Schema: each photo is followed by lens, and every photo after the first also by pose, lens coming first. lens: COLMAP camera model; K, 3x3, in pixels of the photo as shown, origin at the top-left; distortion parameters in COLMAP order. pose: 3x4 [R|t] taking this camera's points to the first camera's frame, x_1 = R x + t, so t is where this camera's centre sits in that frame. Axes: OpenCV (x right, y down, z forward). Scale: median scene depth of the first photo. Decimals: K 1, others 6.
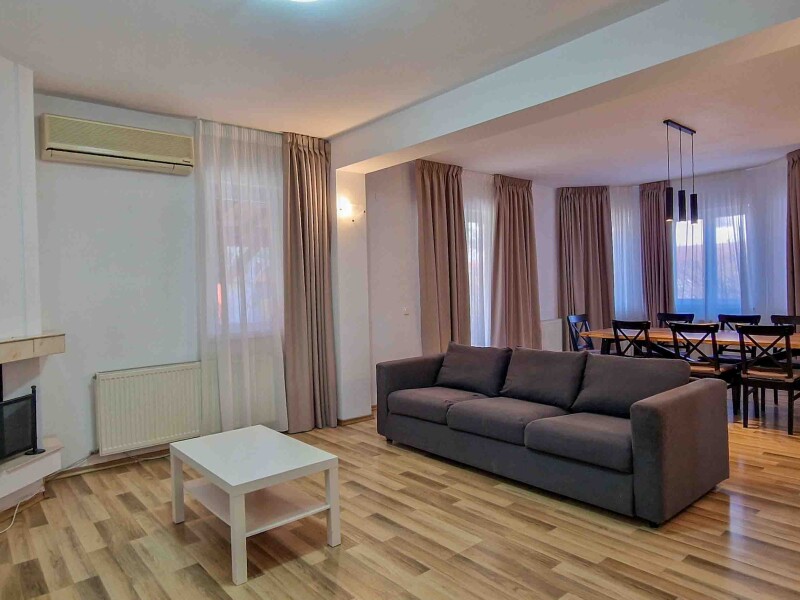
lens RADIAL K [[526.2, 0, 402.5], [0, 526.2, 285.2], [0, 0, 1]] dist [-0.045064, -0.000598]
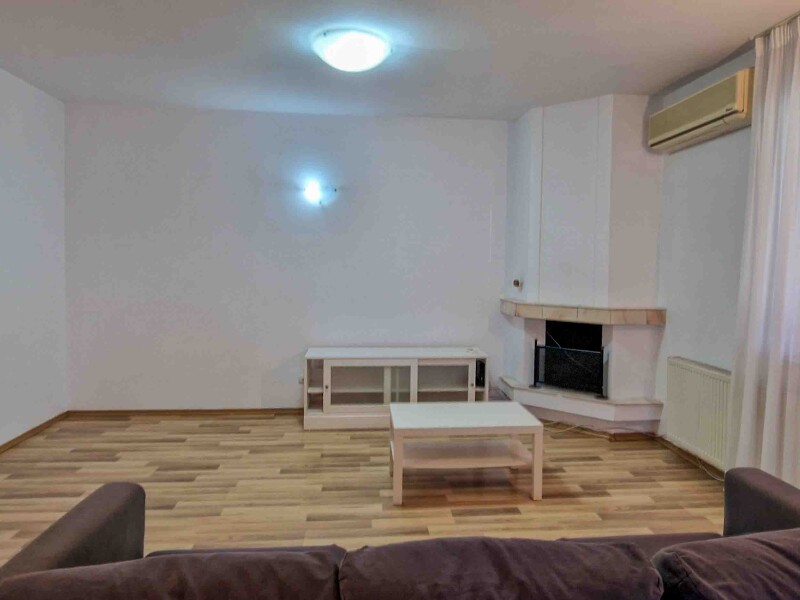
lens RADIAL K [[526.2, 0, 402.5], [0, 526.2, 285.2], [0, 0, 1]] dist [-0.045064, -0.000598]
pose [[-0.587418, 0.057294, -0.807253, 0.559770], [0.009838, 0.997923, 0.063667, -0.039645], [0.809224, 0.029458, -0.586761, 1.235214]]
